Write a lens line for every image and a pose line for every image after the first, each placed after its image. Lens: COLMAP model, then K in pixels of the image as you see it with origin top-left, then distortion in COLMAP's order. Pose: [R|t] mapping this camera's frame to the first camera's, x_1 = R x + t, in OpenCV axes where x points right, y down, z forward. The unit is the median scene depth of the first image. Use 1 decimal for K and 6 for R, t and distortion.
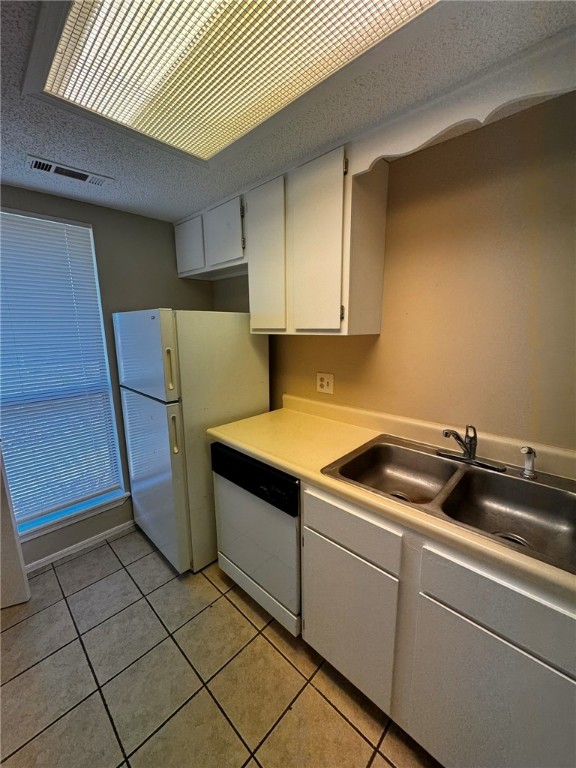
lens RADIAL K [[305.2, 0, 287.6], [0, 305.2, 385.4], [0, 0, 1]] dist [0.003192, -0.000641]
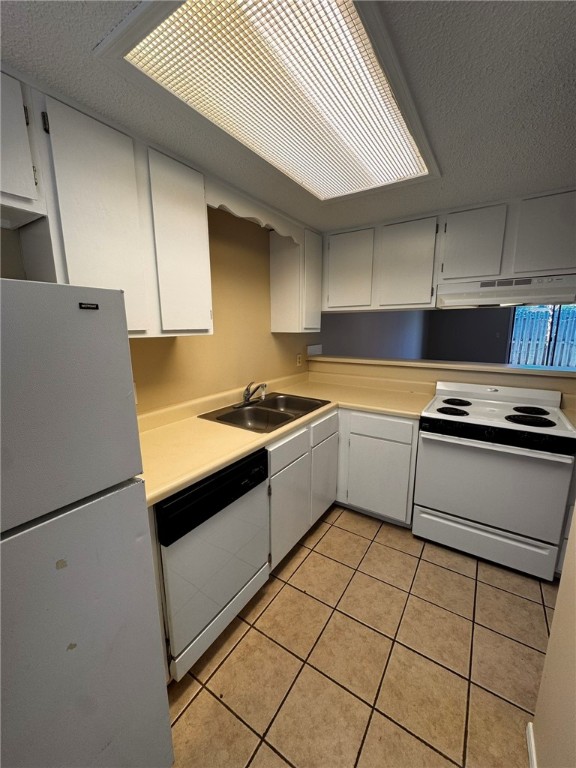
lens RADIAL K [[305.2, 0, 287.5], [0, 305.2, 387.3], [0, 0, 1]] dist [0.003192, -0.000641]
pose [[-0.173464, -0.185735, 0.967167, -1.057540], [0.202760, 0.954281, 0.219626, -0.170973], [-0.963742, 0.234200, -0.127874, 0.924052]]
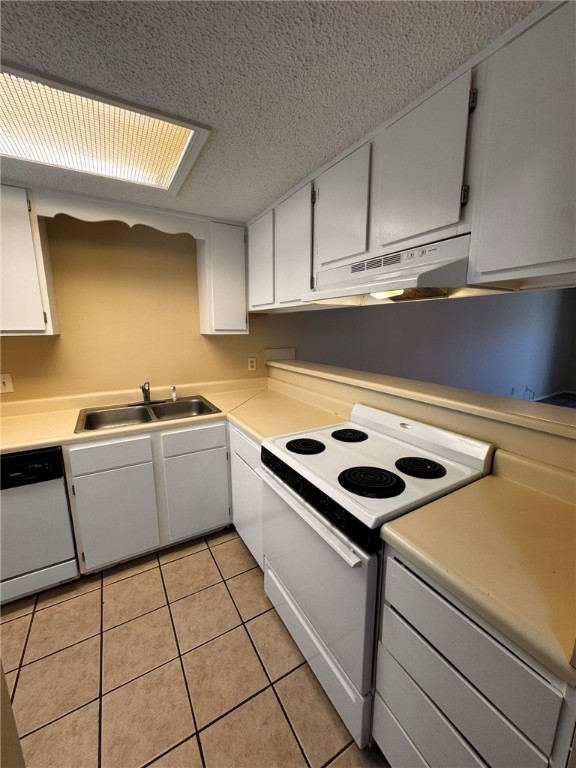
lens RADIAL K [[305.2, 0, 287.9], [0, 305.2, 386.9], [0, 0, 1]] dist [0.003192, -0.000641]
pose [[0.286449, -0.177970, 0.941421, -0.784667], [0.189179, 0.973757, 0.126521, 0.076717], [-0.939233, 0.141855, 0.312600, -0.316524]]
